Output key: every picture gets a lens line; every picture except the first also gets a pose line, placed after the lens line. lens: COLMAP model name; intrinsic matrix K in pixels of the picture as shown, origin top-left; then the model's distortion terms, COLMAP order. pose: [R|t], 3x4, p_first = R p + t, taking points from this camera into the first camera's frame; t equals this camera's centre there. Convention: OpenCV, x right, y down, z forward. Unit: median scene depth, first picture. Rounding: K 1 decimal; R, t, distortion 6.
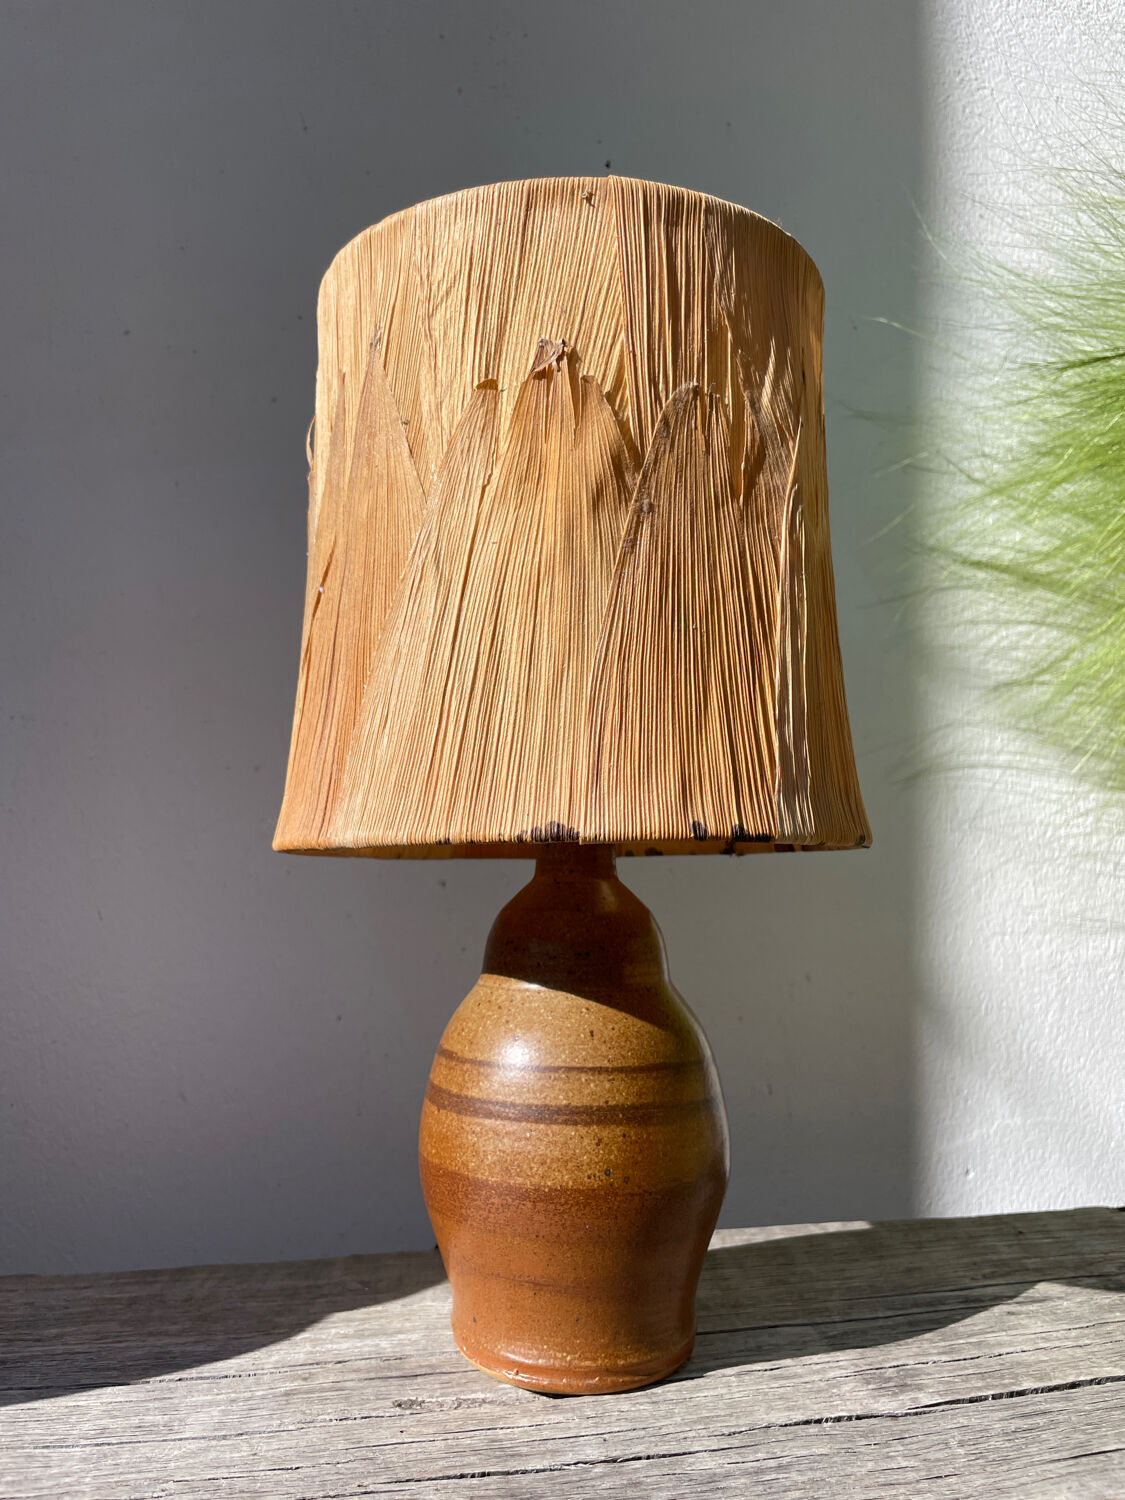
lens RADIAL K [[1161.7, 0, 562.5], [0, 1161.7, 750.0], [0, 0, 1]] dist [0.083923, -0.138834]
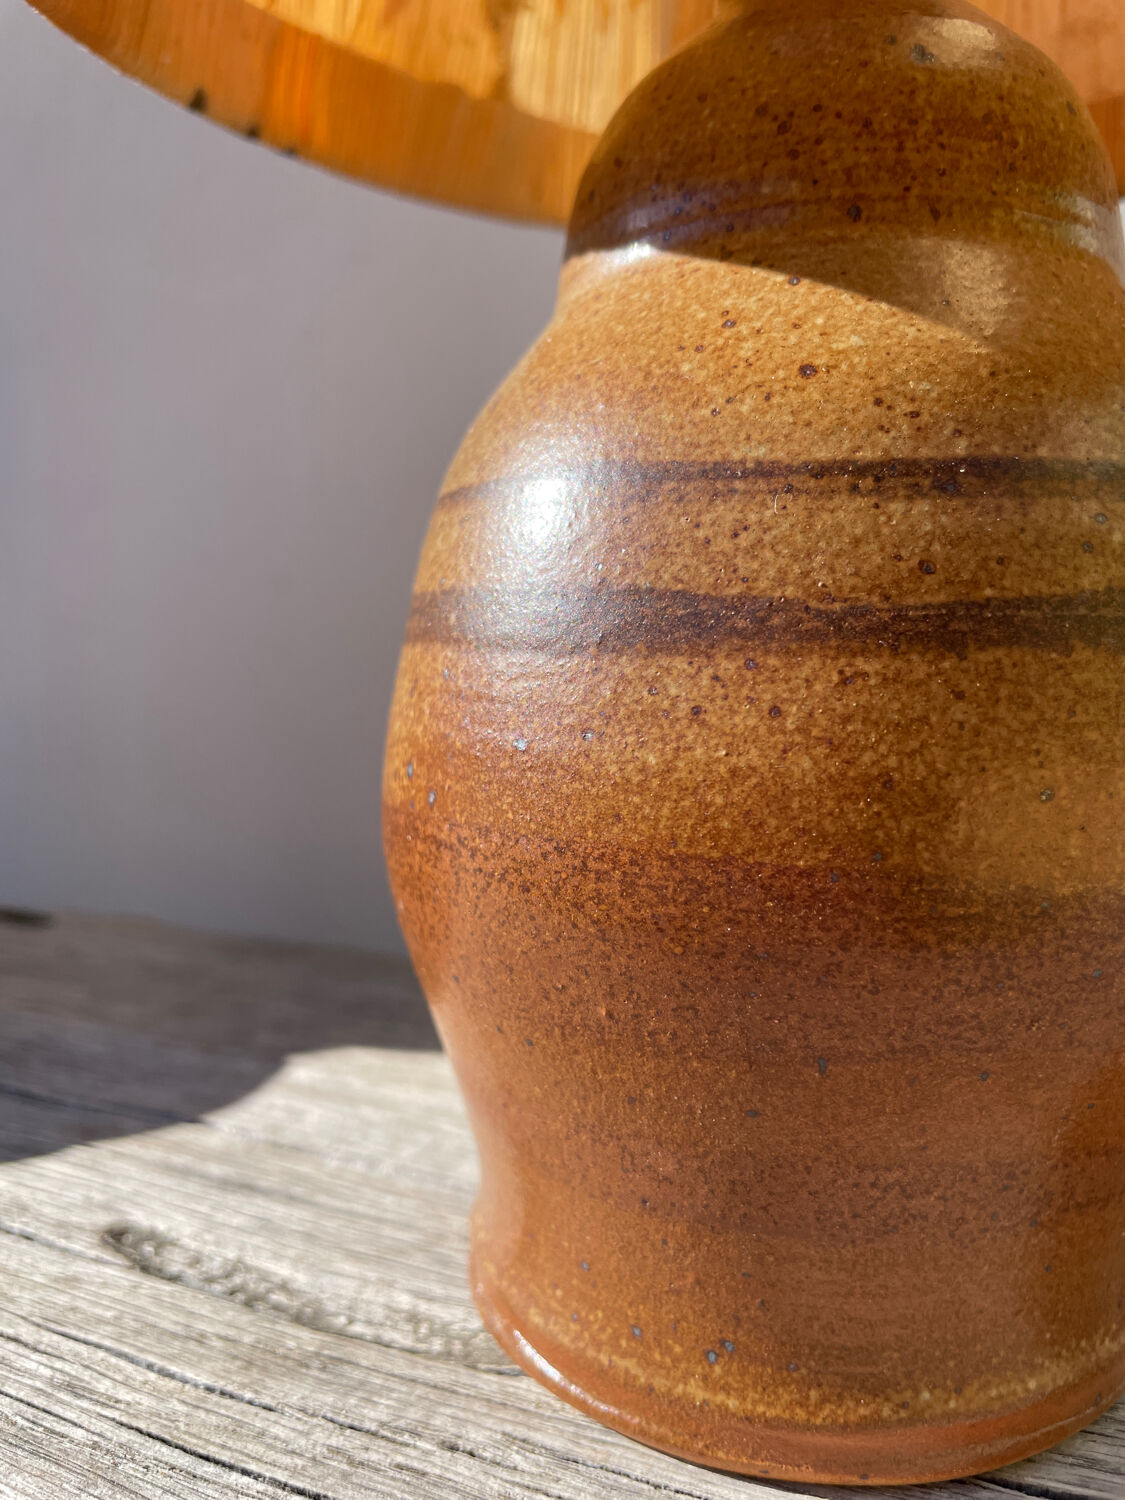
lens RADIAL K [[1193.4, 0, 562.5], [0, 1193.4, 750.0], [0, 0, 1]] dist [0.086280, -0.151535]
pose [[0.752631, 0.066808, -0.655044, 0.232990], [0.048573, 0.986495, 0.156421, 0.310385], [0.656648, -0.149545, 0.739222, 0.791110]]
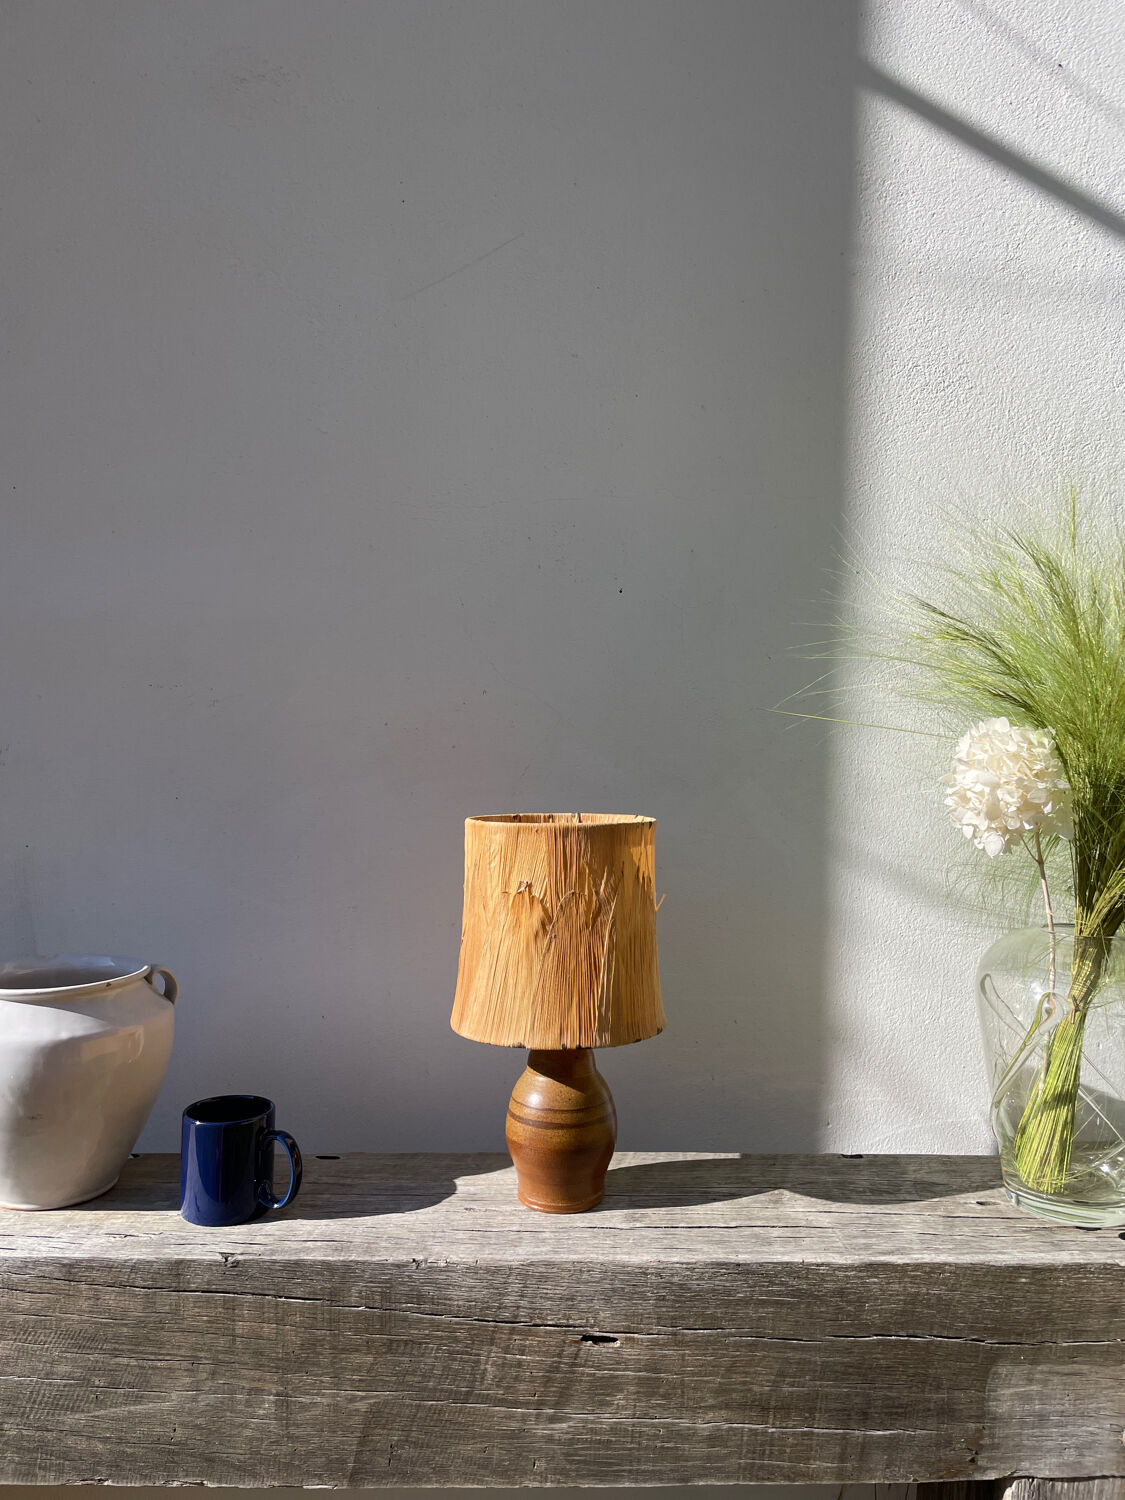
lens RADIAL K [[1110.4, 0, 578.5], [0, 1110.4, 755.0], [0, 0, 1]] dist [0.085366, -0.122296]
pose [[0.960327, 0.008750, -0.278738, 0.920074], [0.021154, 0.994342, 0.104095, -0.958436], [0.278071, -0.105861, 0.954709, -1.675140]]
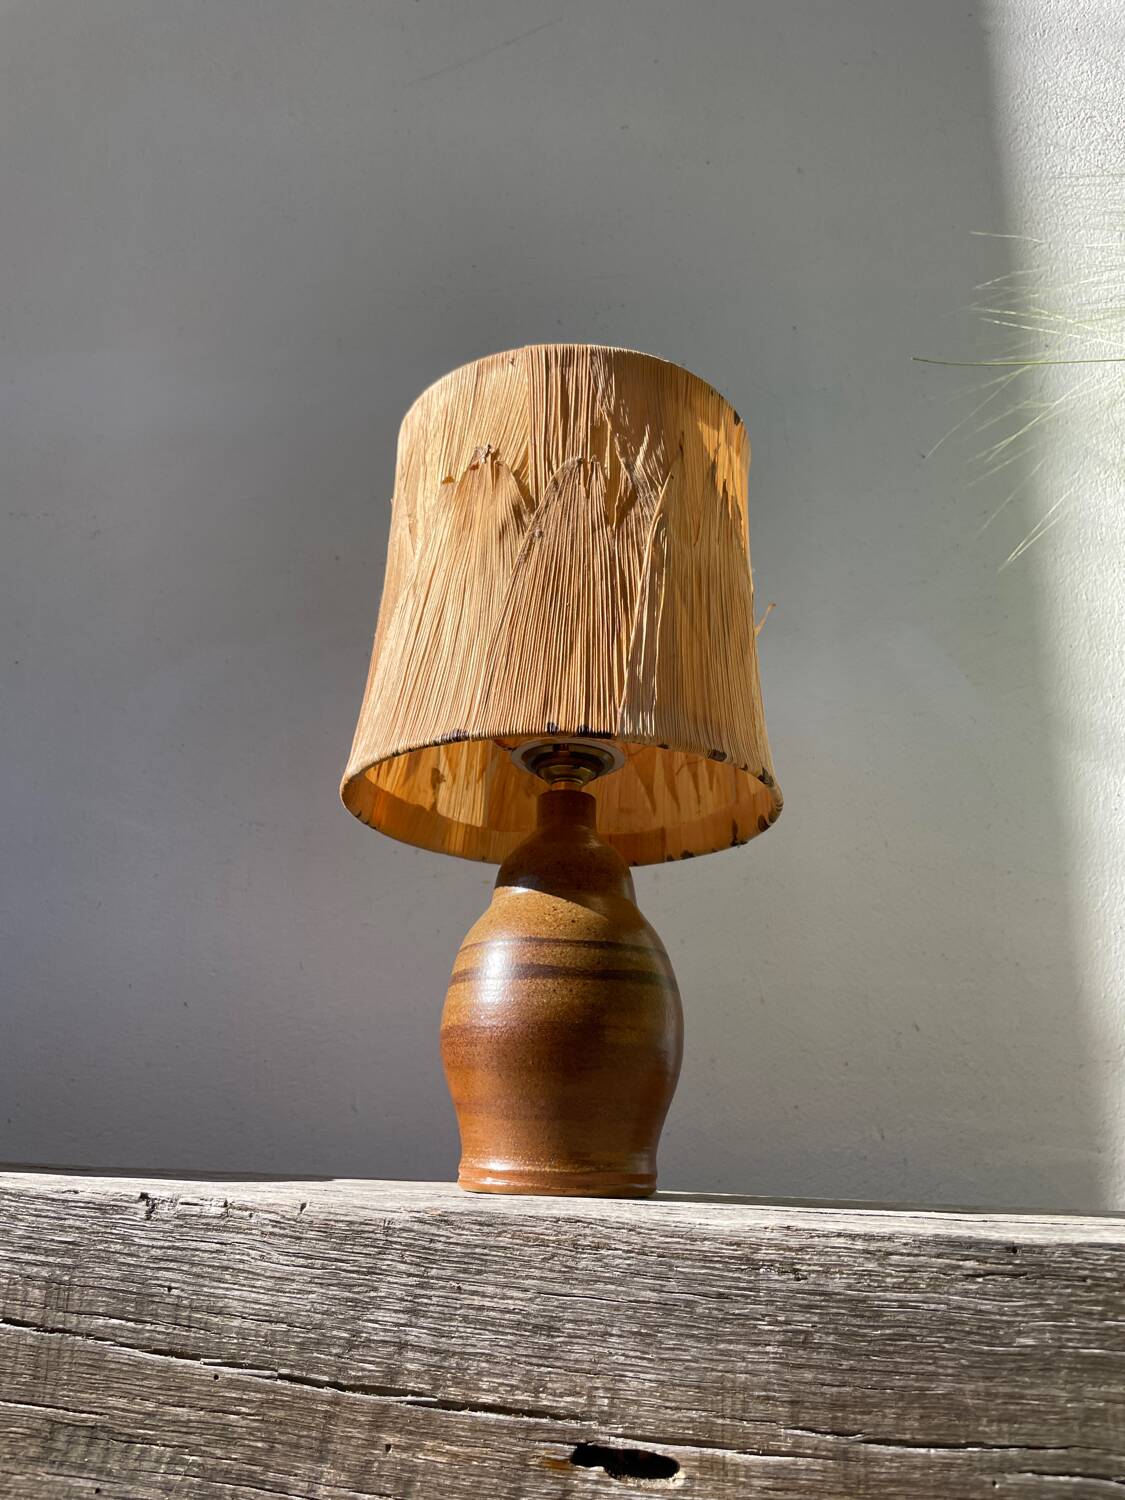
lens RADIAL K [[1136.5, 0, 565.0], [0, 1136.5, 743.3], [0, 0, 1]] dist [0.083257, -0.125673]
pose [[0.928874, -0.101461, -0.356229, 0.579264], [0.009454, 0.967932, -0.251034, 0.404153], [0.370276, 0.229811, 0.900046, -0.228248]]
